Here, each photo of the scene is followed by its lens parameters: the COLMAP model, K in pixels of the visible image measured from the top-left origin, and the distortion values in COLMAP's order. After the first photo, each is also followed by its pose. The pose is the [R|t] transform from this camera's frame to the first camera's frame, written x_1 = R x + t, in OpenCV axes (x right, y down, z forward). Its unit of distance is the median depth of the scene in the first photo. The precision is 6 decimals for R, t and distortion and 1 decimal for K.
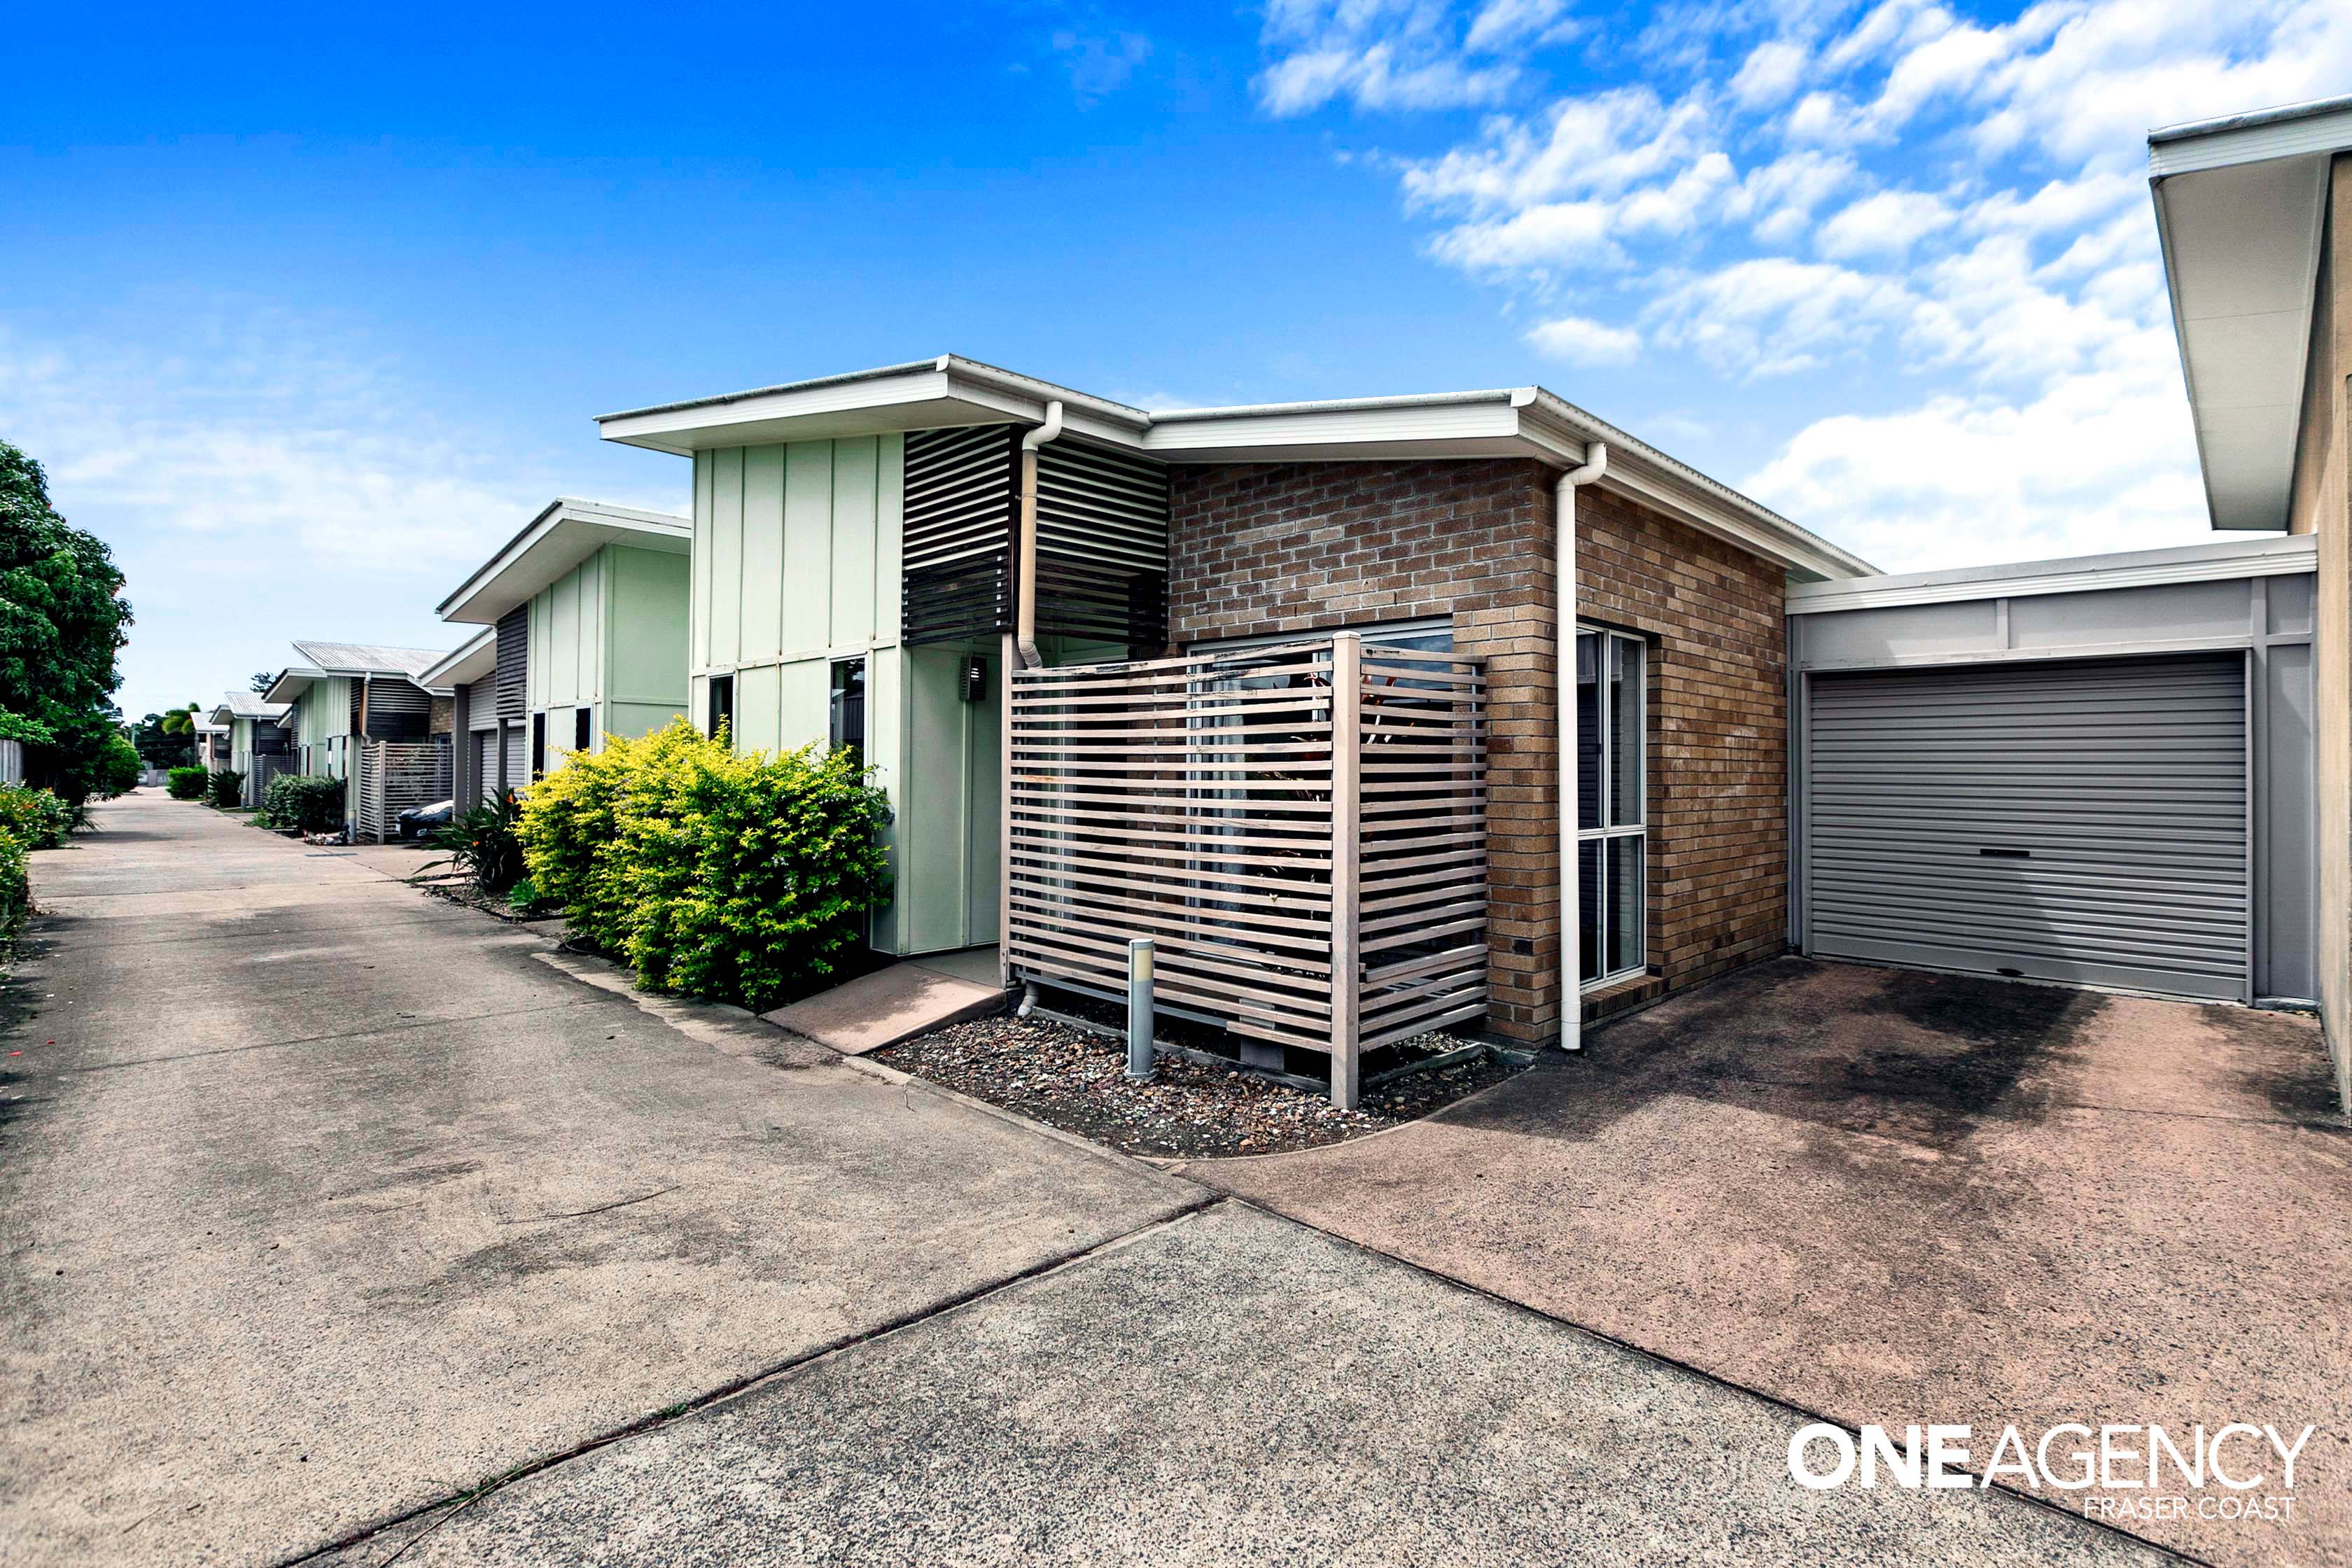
lens RADIAL K [[1061.5, 0, 1163.7], [0, 1061.5, 750.1], [0, 0, 1]] dist [0.003176, -0.001644]
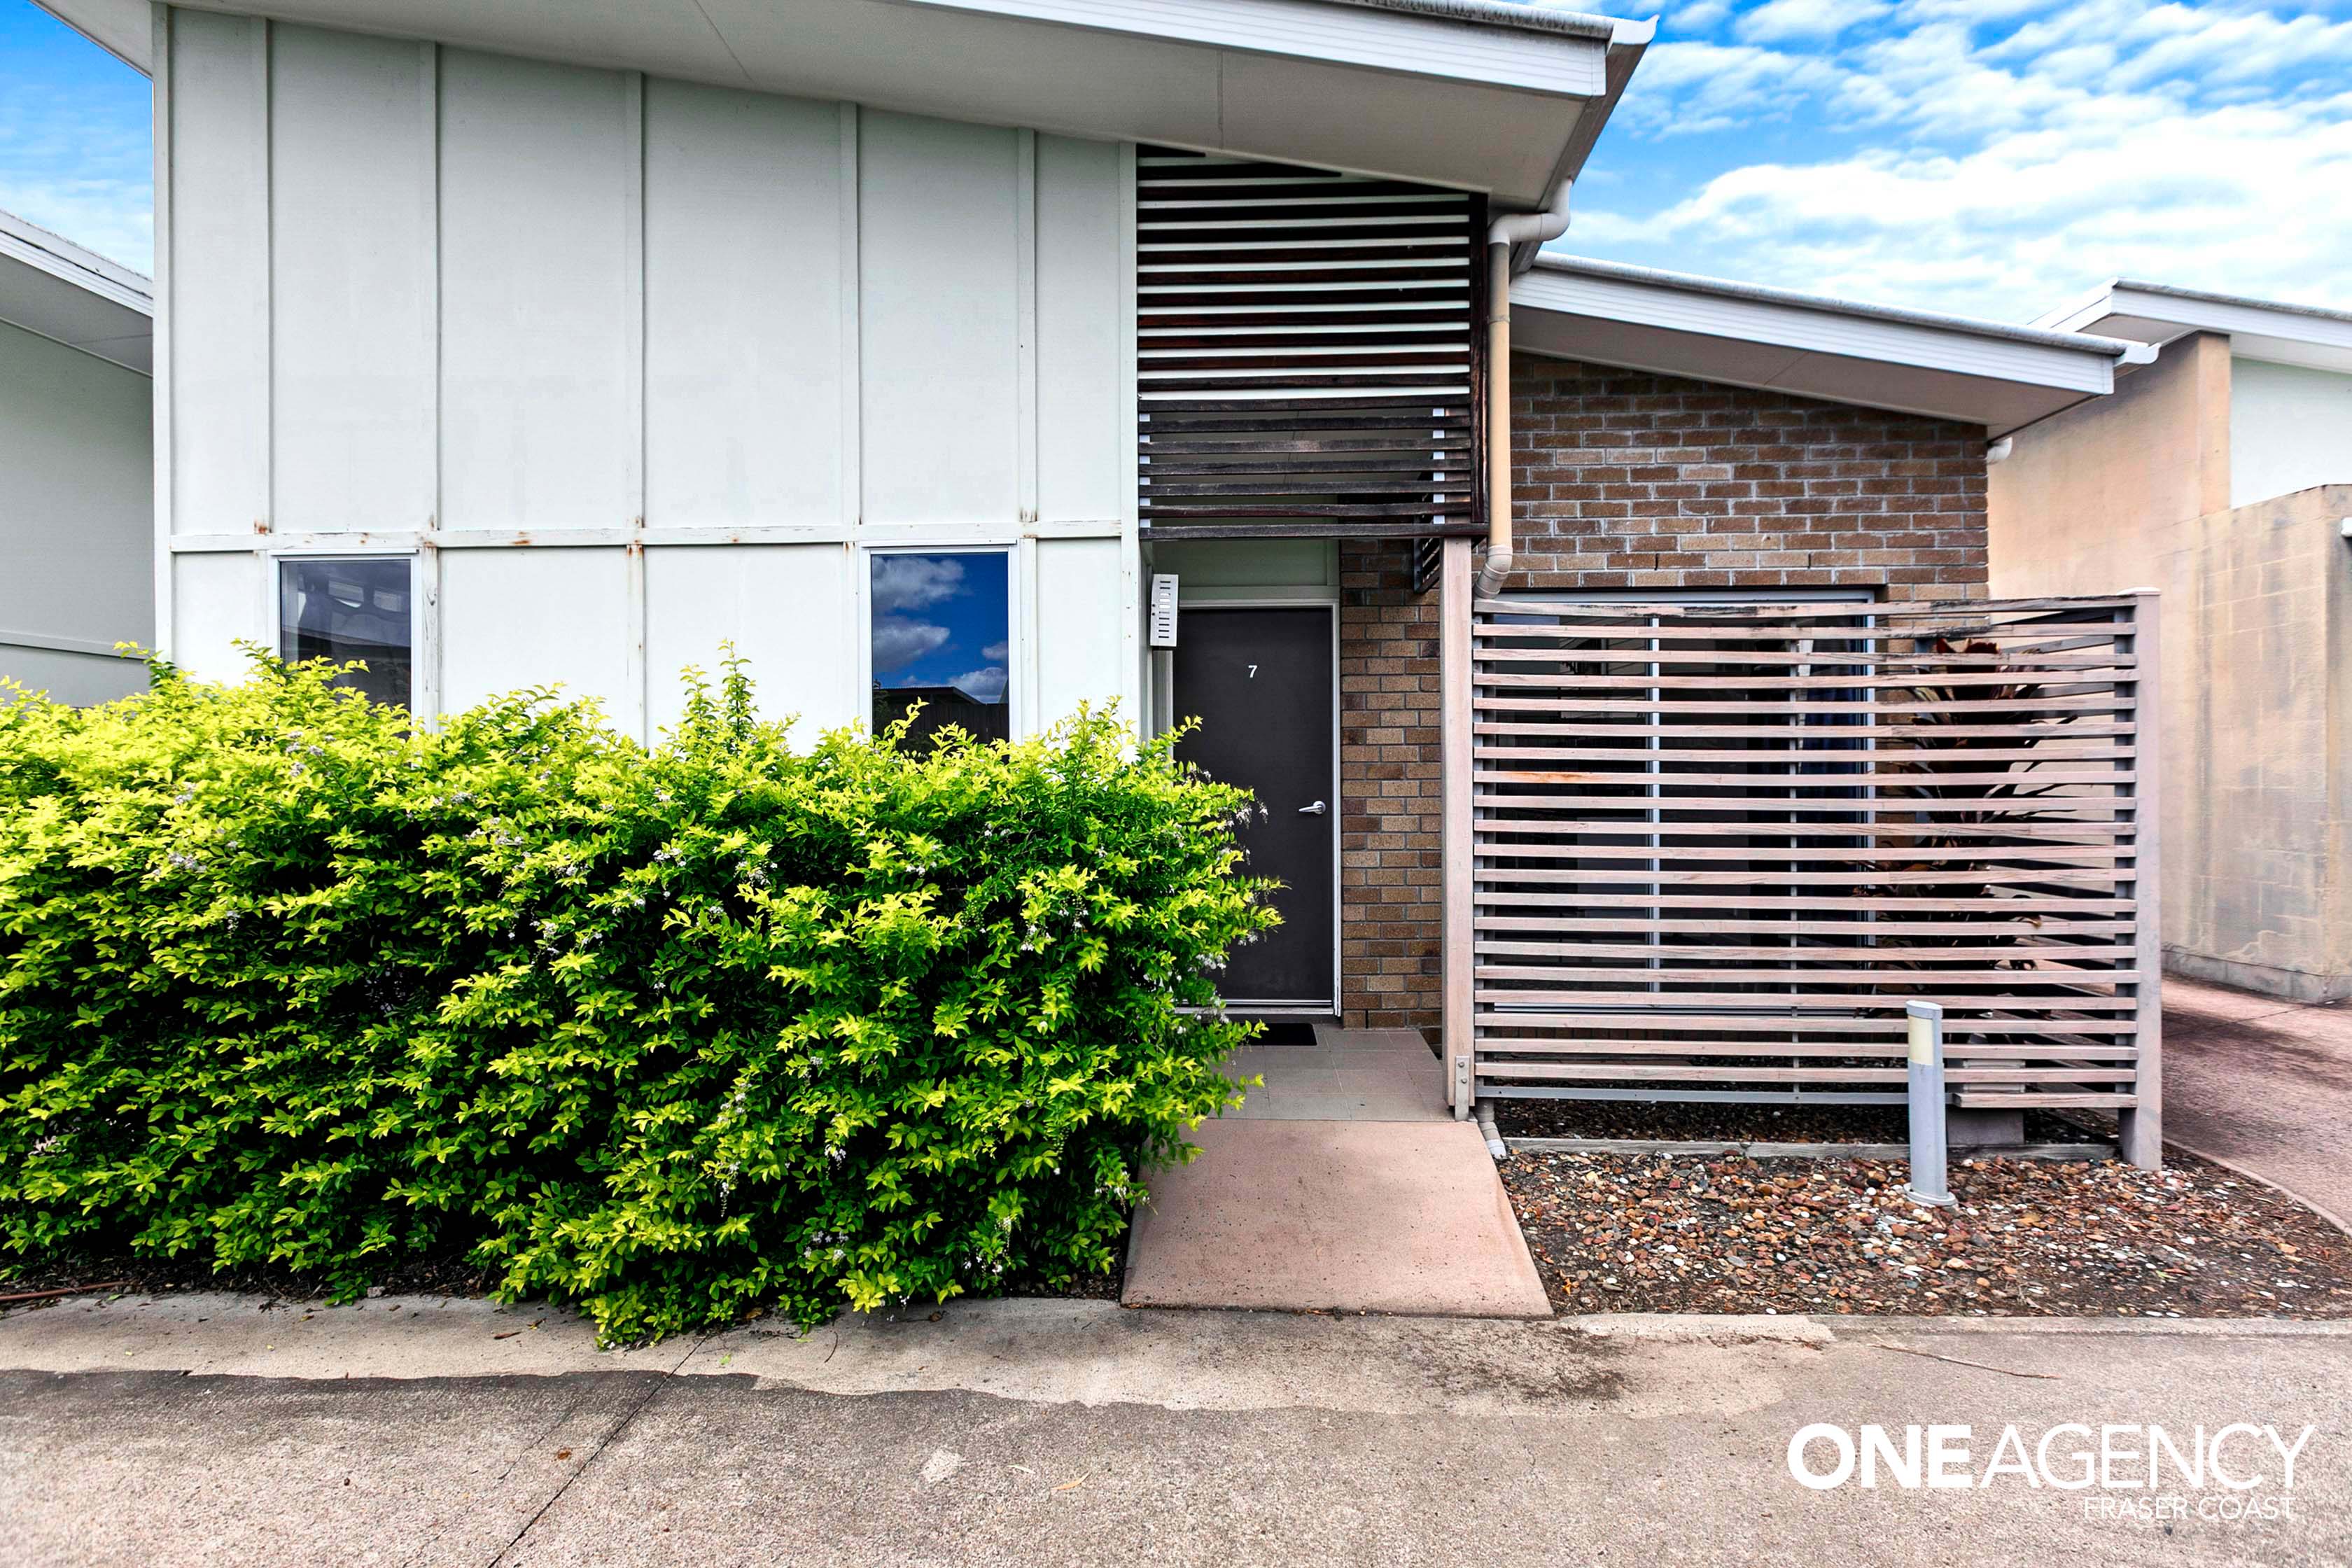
lens RADIAL K [[1061.5, 0, 1172.9], [0, 1061.5, 777.3], [0, 0, 1]] dist [0.003176, -0.001644]
pose [[0.737545, -0.010204, 0.675221, -0.703009], [-0.003886, 0.999805, 0.019353, 0.015595], [-0.675287, -0.016897, 0.737362, 0.680788]]
